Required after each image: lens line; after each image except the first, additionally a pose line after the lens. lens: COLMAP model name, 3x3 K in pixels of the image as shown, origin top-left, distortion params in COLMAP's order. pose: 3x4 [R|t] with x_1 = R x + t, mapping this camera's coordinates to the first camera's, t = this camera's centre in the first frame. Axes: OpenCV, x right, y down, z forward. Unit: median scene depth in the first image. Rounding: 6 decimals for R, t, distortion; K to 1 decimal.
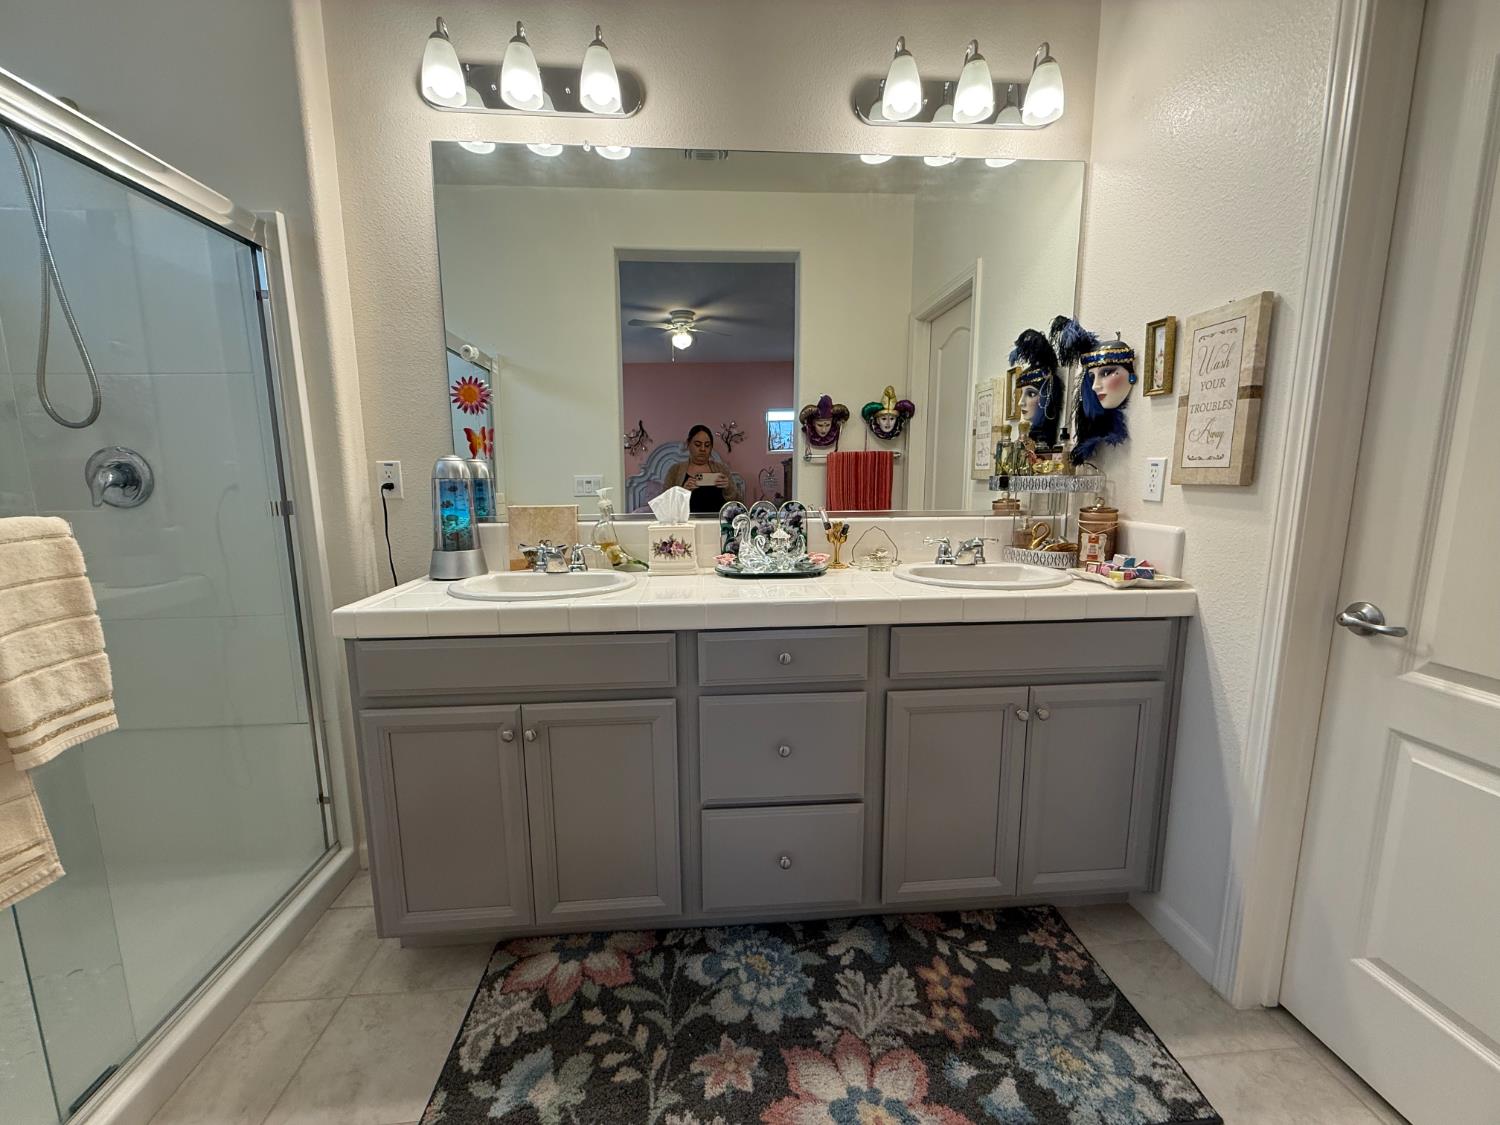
lens RADIAL K [[595.5, 0, 744.2], [0, 595.5, 563.8], [0, 0, 1]] dist [-0.002438, 0.000470]
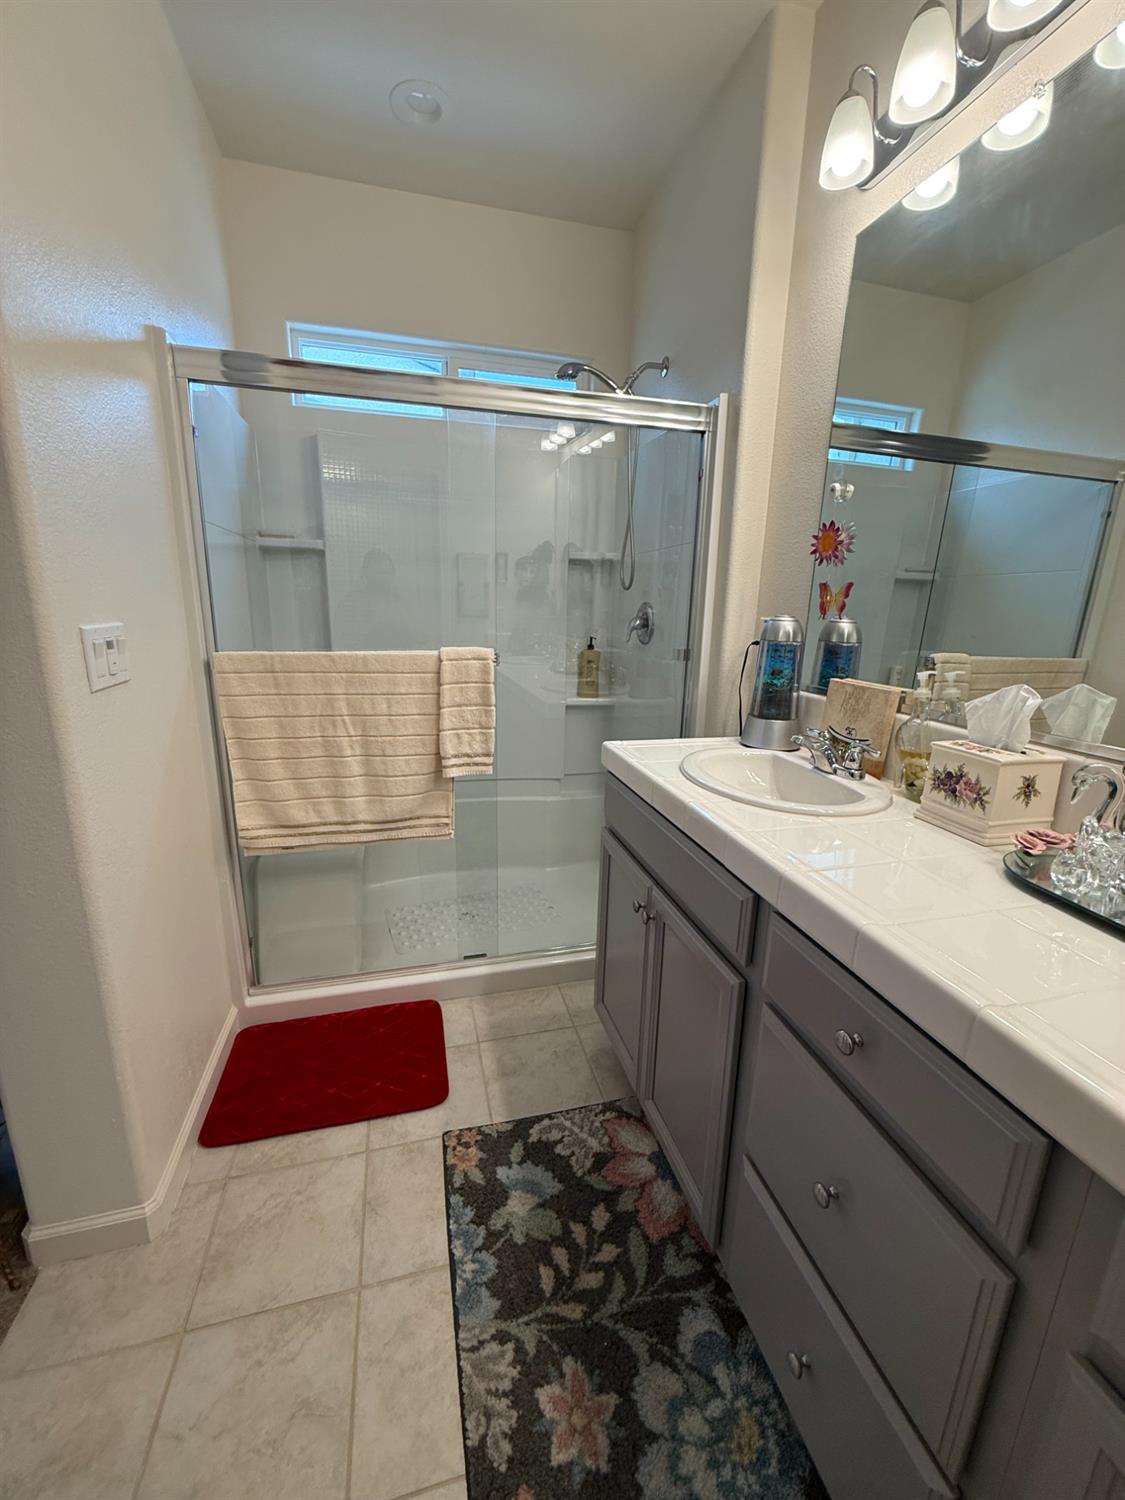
lens RADIAL K [[595.5, 0, 559.4], [0, 595.5, 745.8], [0, 0, 1]] dist [-0.002438, 0.000470]
pose [[0.178898, 0.242467, -0.953523, 0.467118], [-0.174694, 0.961586, 0.211742, -0.157211], [0.968234, 0.128695, 0.214383, 0.643515]]
